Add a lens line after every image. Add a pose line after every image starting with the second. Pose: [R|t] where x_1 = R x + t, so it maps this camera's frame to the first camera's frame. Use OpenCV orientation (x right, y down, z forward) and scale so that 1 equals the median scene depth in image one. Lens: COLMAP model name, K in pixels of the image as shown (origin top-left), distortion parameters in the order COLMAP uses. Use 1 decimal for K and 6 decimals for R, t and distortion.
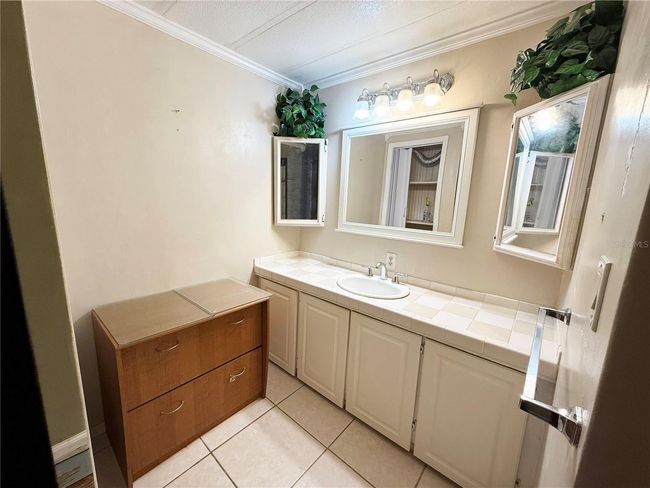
lens RADIAL K [[265.3, 0, 324.9], [0, 265.3, 245.4], [0, 0, 1]] dist [-0.000026, -0.000178]
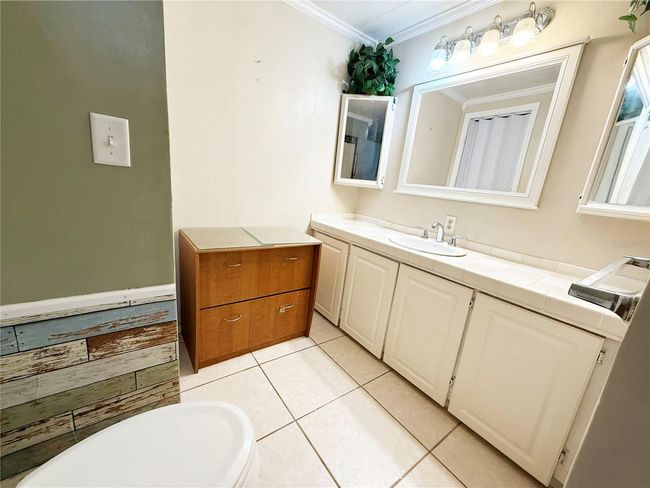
lens RADIAL K [[265.3, 0, 321.8], [0, 265.3, 243.2], [0, 0, 1]] dist [-0.000026, -0.000178]
pose [[0.969889, 0.115080, -0.214644, 0.016929], [-0.105237, 0.992825, 0.056775, 0.135722], [0.219638, -0.032477, 0.975041, -0.034701]]
